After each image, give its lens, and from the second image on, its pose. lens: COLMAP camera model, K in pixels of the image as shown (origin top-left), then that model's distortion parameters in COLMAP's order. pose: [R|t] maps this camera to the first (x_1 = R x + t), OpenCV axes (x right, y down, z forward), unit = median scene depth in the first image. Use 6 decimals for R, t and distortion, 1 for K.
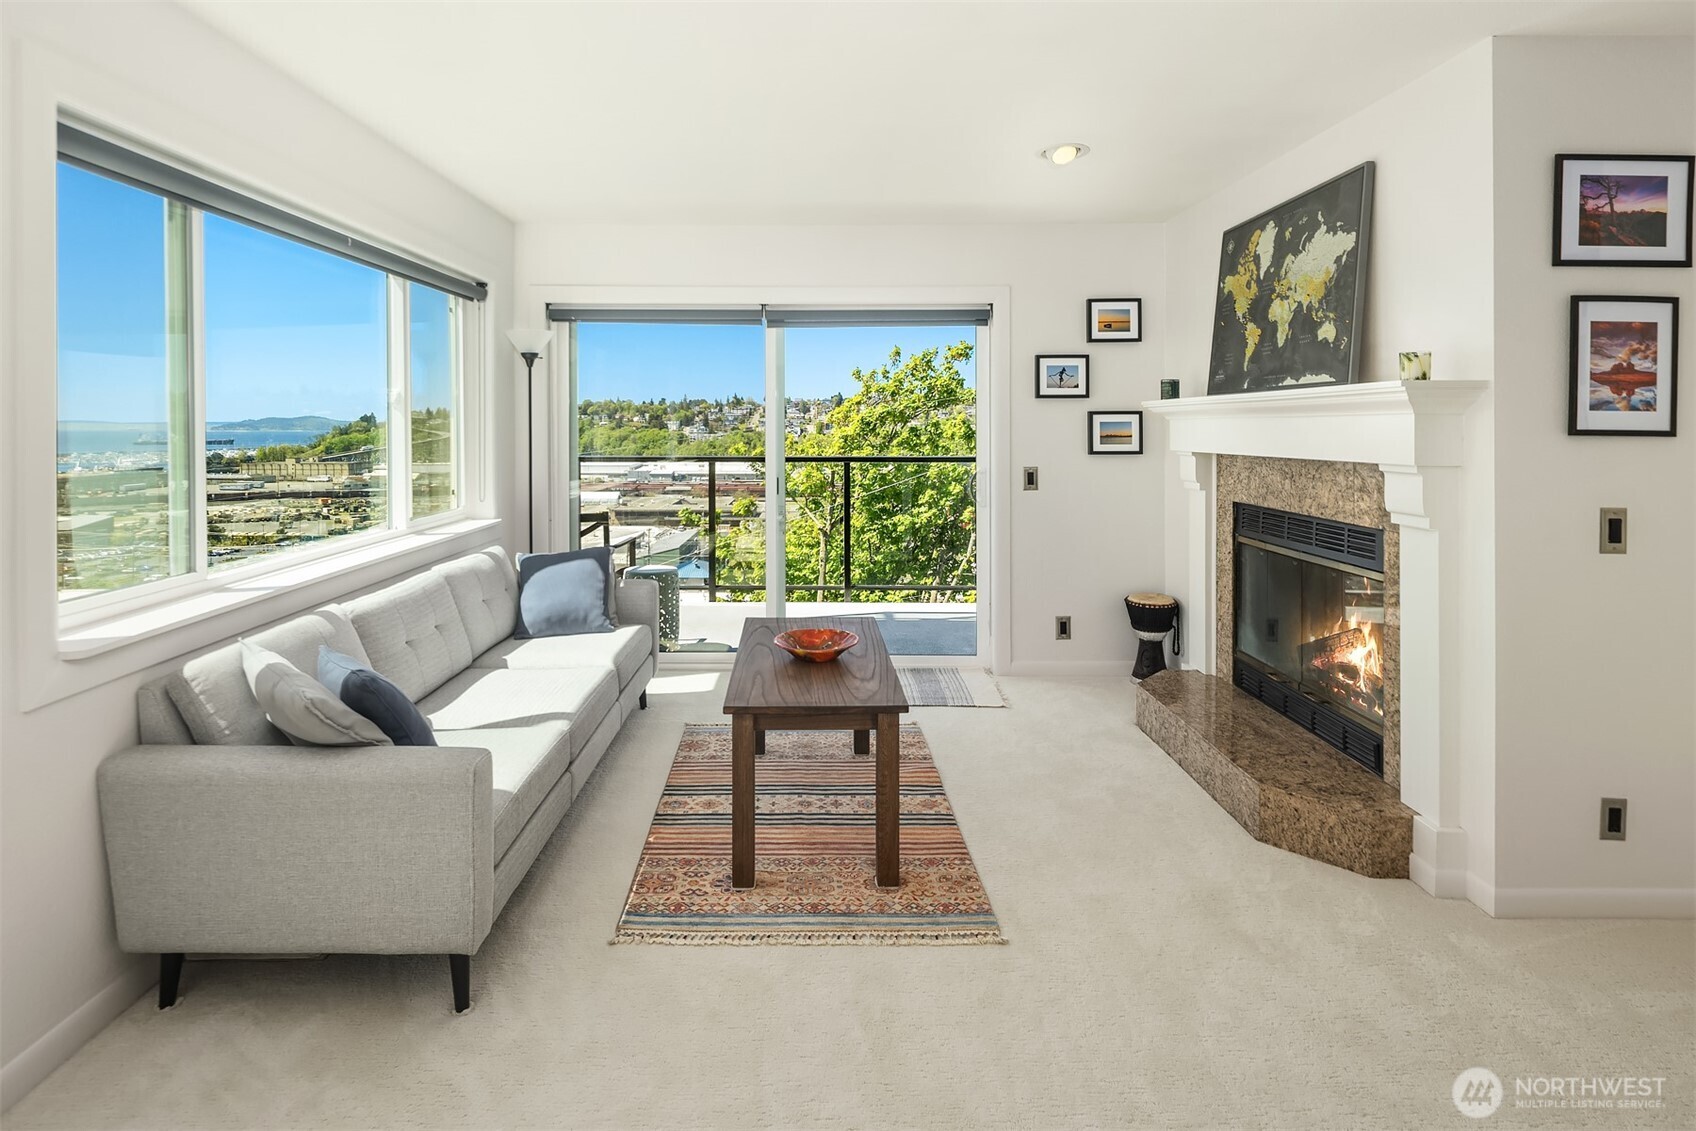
lens RADIAL K [[848.0, 0, 818.8], [0, 848.0, 431.4], [0, 0, 1]] dist [0.011196, -0.008086]
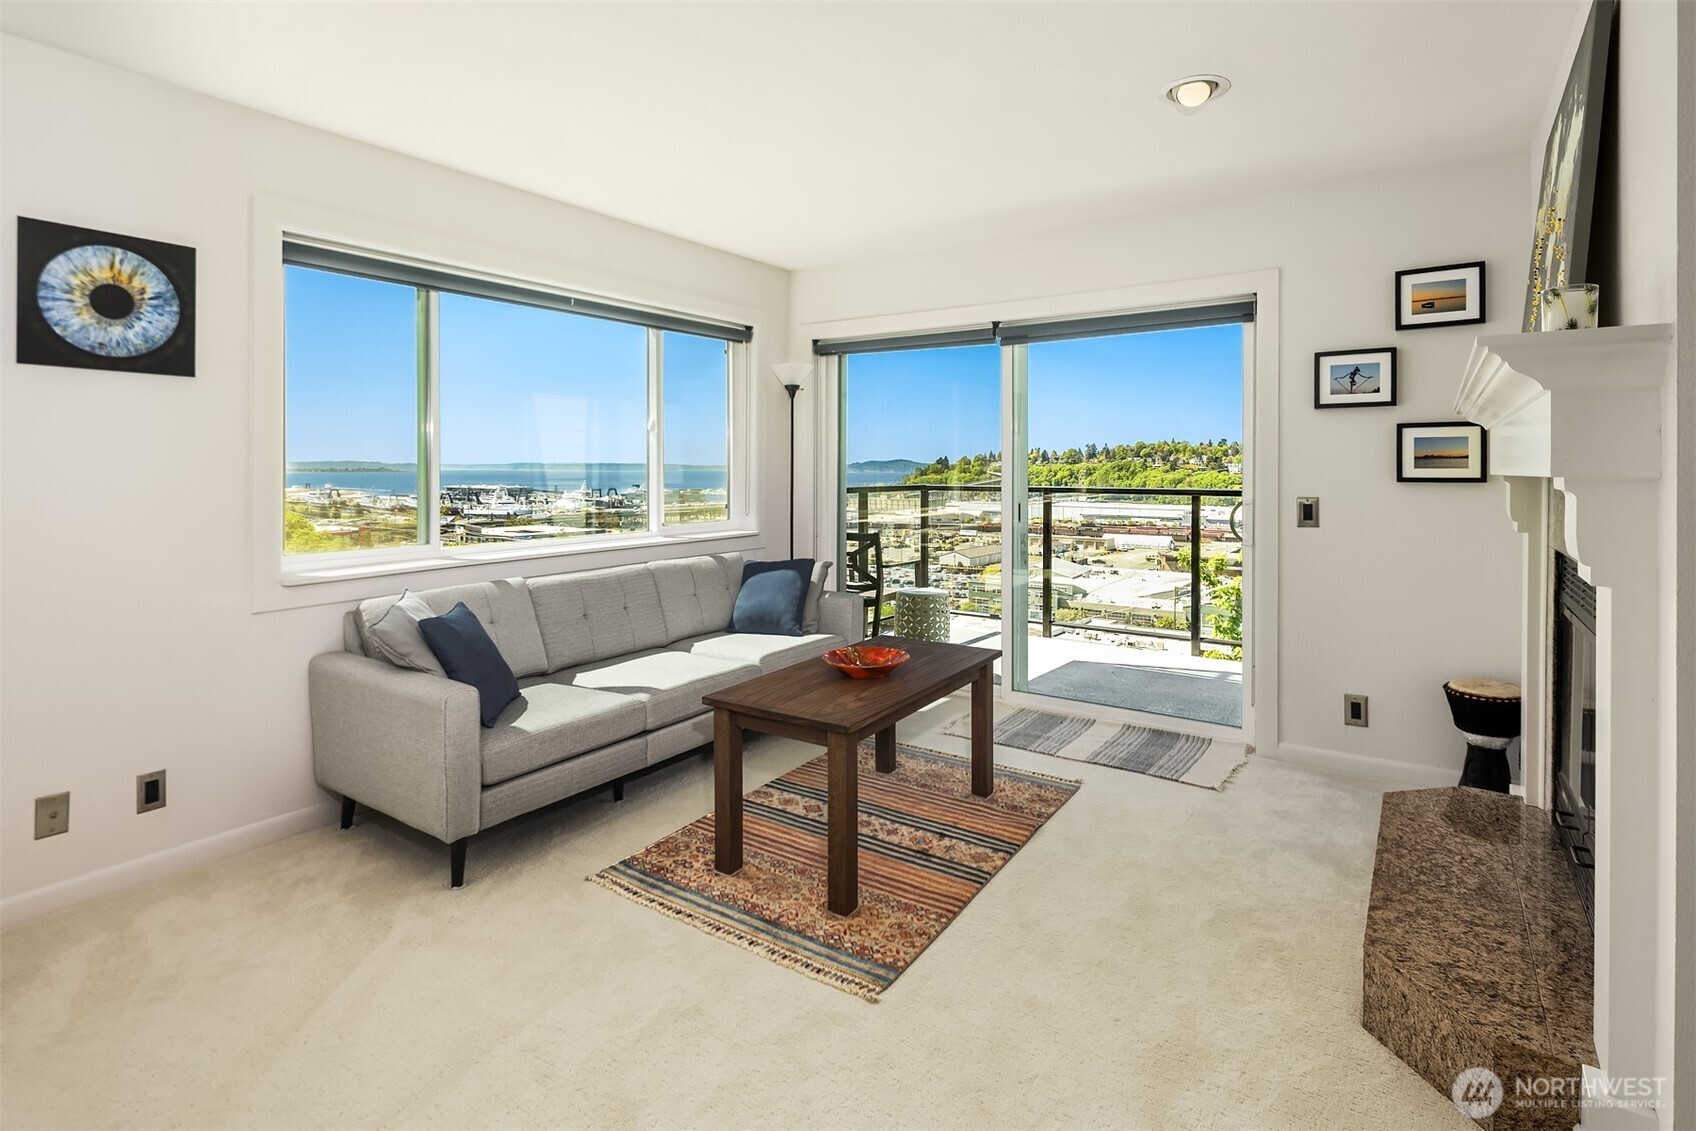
lens RADIAL K [[848.0, 0, 849.8], [0, 848.0, 469.2], [0, 0, 1]] dist [0.011196, -0.008086]
pose [[0.822346, 0.002250, -0.568984, 0.464033], [-0.005573, 0.999976, -0.004100, 0.028987], [0.568961, 0.006543, 0.822338, 0.160215]]
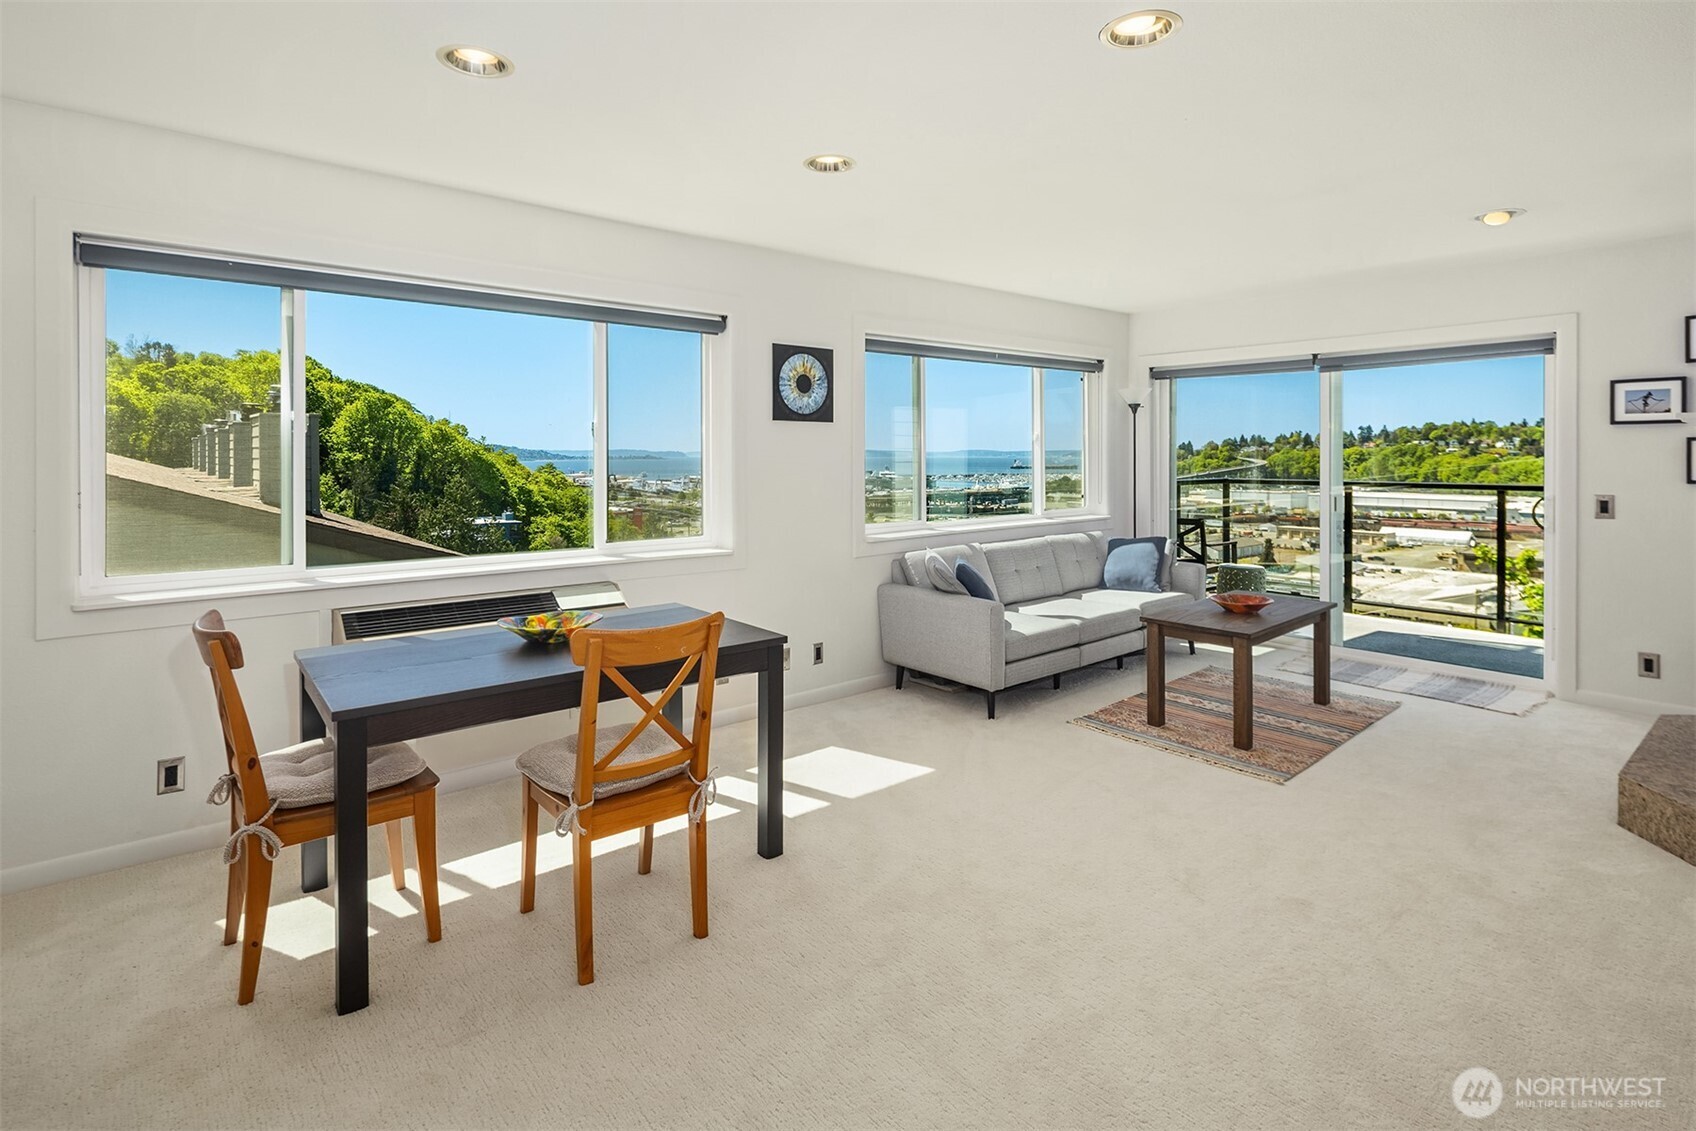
lens RADIAL K [[848.0, 0, 838.9], [0, 848.0, 458.3], [0, 0, 1]] dist [0.011196, -0.008086]
pose [[0.635889, 0.002413, -0.771777, 0.595588], [-0.002990, 0.999995, 0.000664, 0.001919], [0.771775, 0.001886, 0.635893, -0.409165]]
